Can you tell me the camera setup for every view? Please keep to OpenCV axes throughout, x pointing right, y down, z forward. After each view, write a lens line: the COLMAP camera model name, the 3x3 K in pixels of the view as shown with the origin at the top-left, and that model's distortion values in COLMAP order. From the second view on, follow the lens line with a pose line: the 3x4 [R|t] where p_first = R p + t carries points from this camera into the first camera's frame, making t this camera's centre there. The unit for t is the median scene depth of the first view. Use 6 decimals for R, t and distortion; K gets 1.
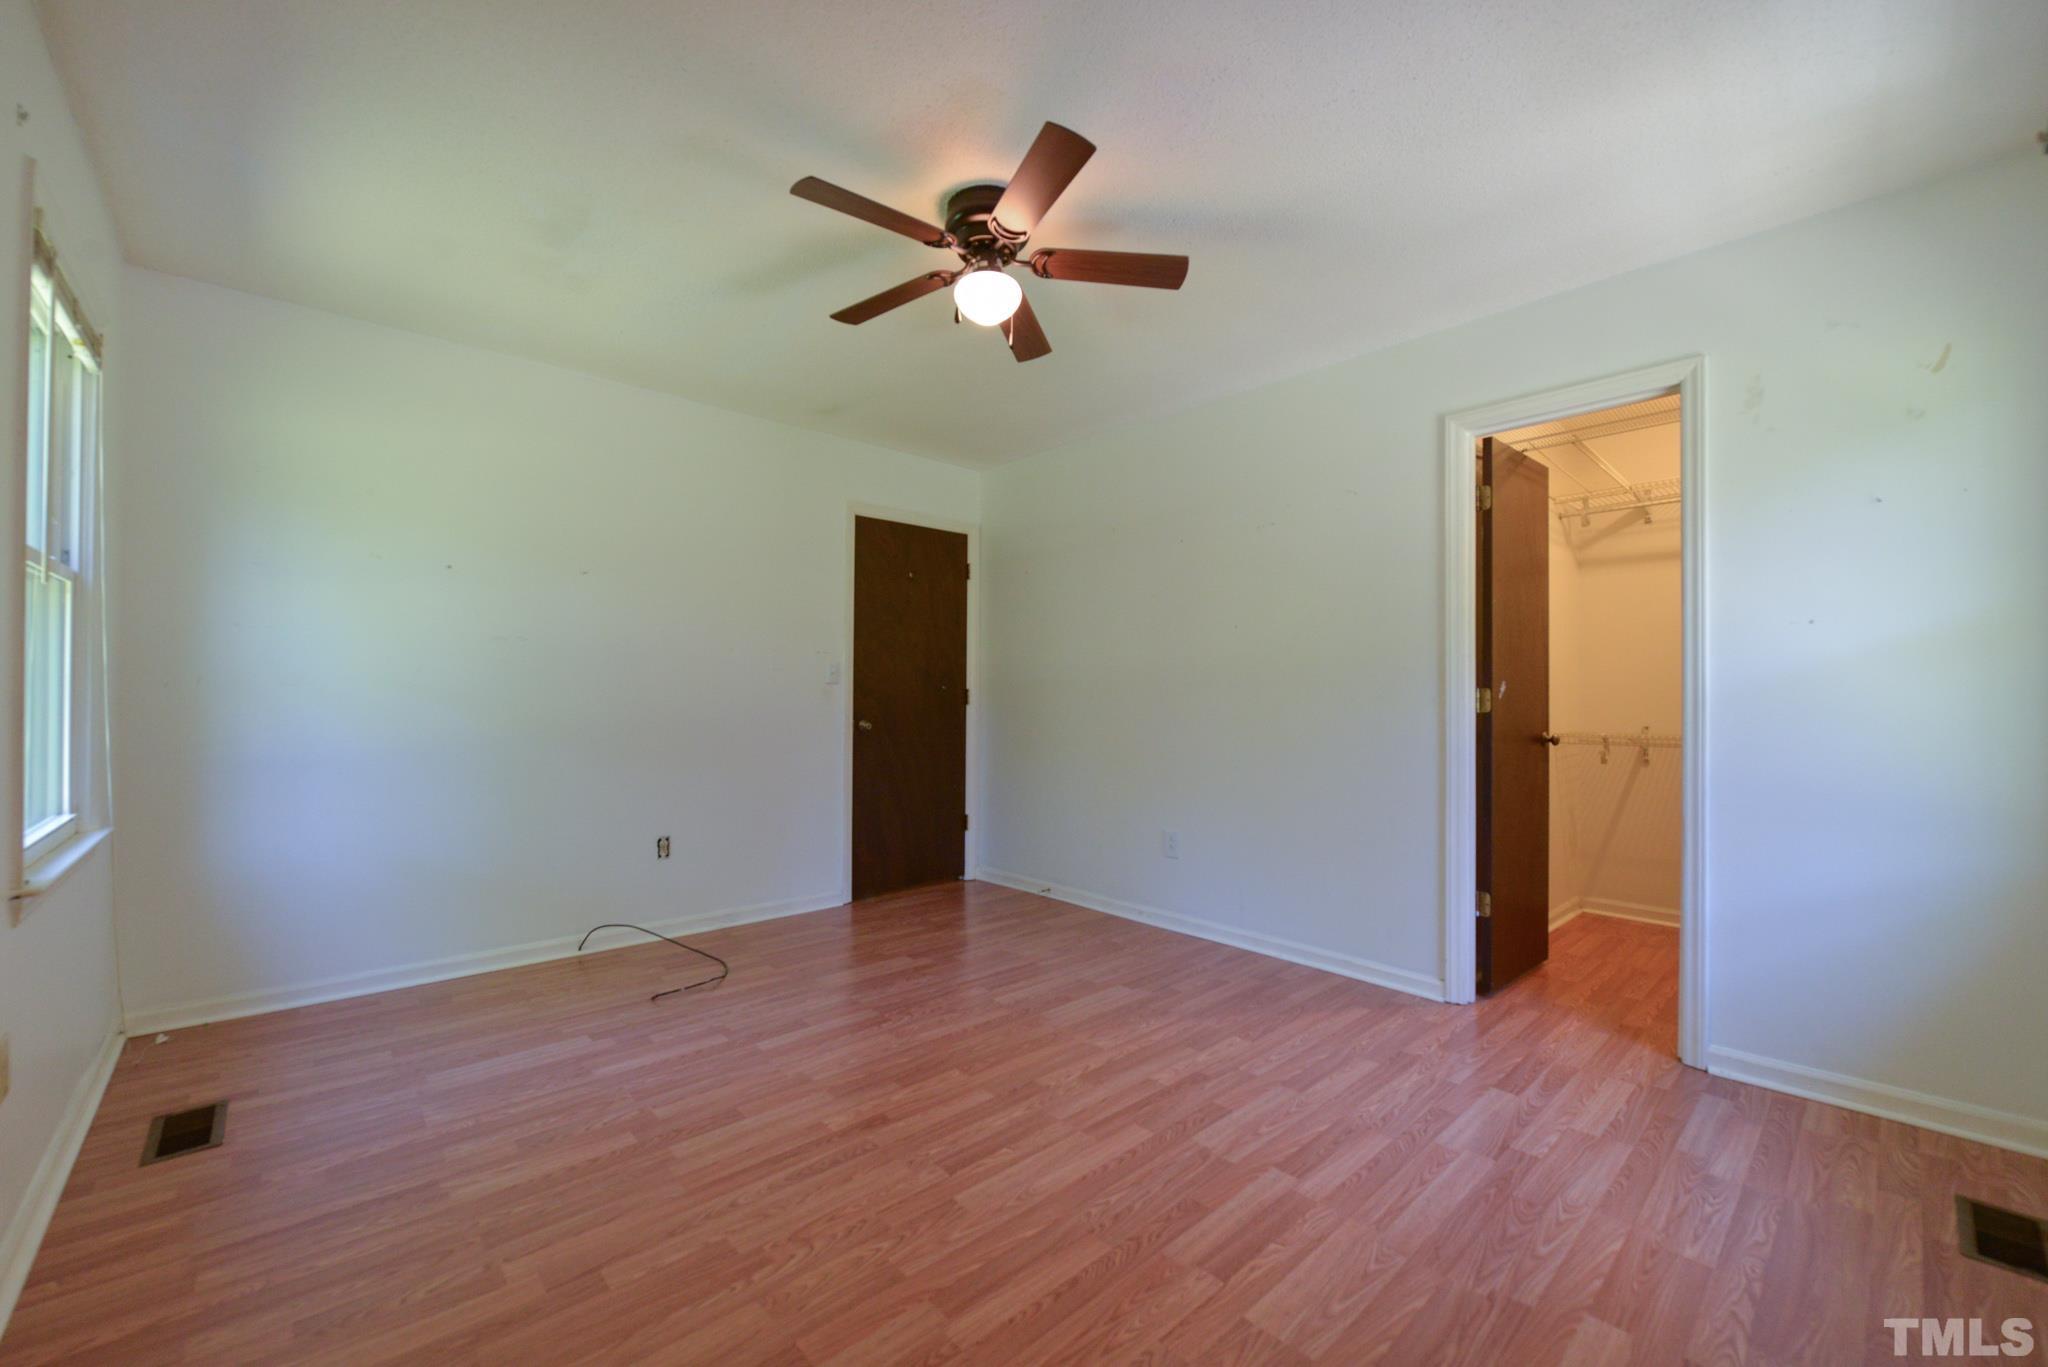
lens RADIAL K [[813.0, 0, 1024.0], [0, 813.0, 683.5], [0, 0, 1]] dist [-0.009984, -0.000634]
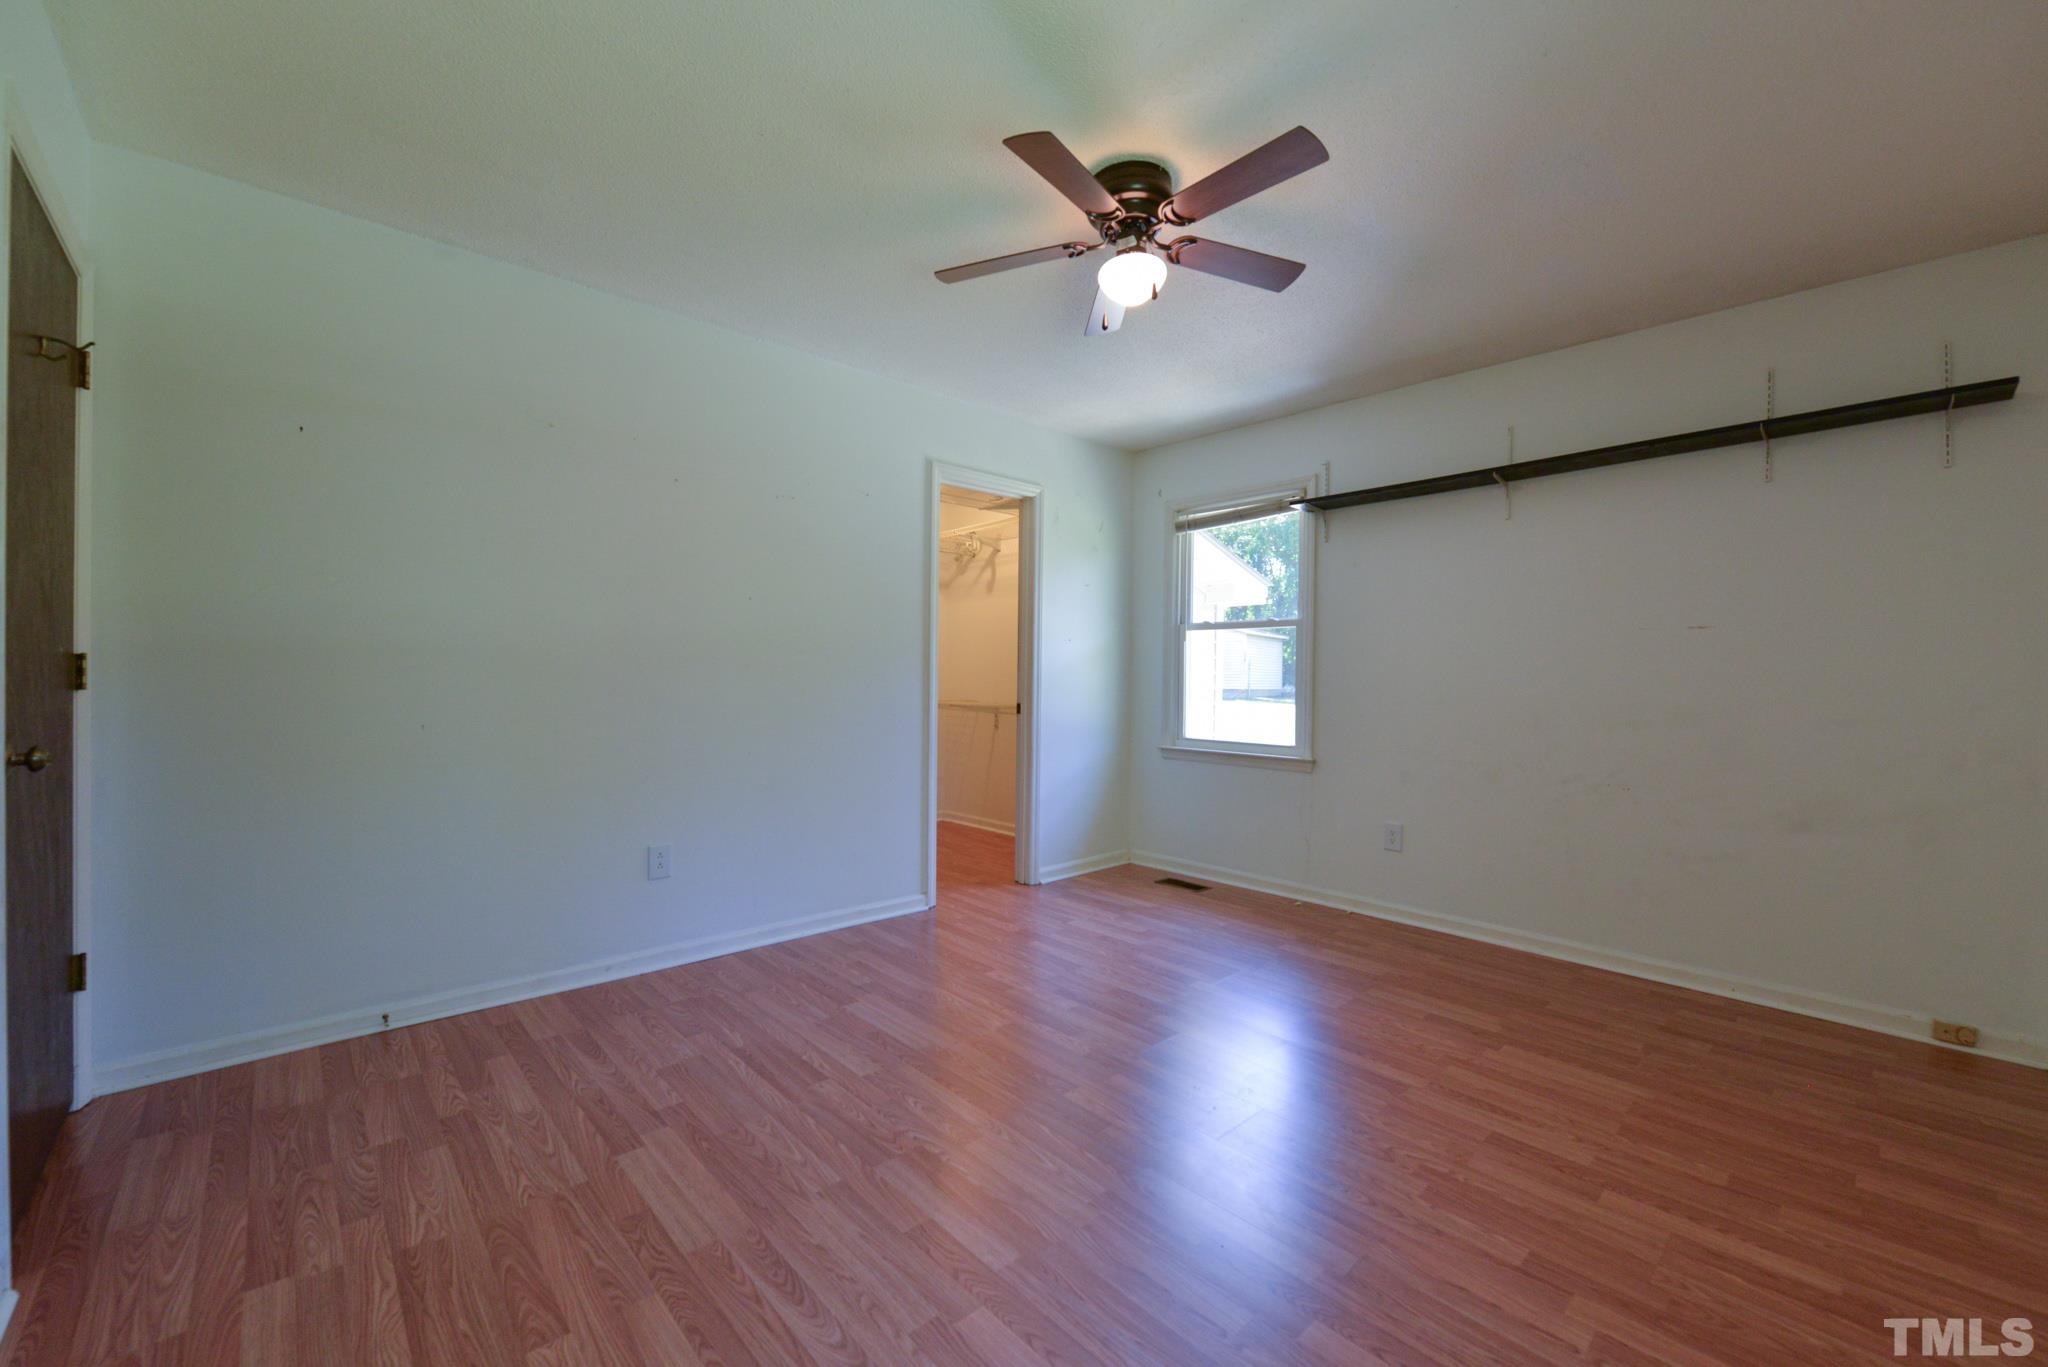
lens RADIAL K [[813.0, 0, 1024.0], [0, 813.0, 683.5], [0, 0, 1]] dist [-0.009984, -0.000634]
pose [[-0.003290, -0.011925, 0.999923, -0.837333], [-0.026991, 0.999566, 0.011832, 0.008616], [-0.999630, -0.026950, -0.003611, 0.907217]]
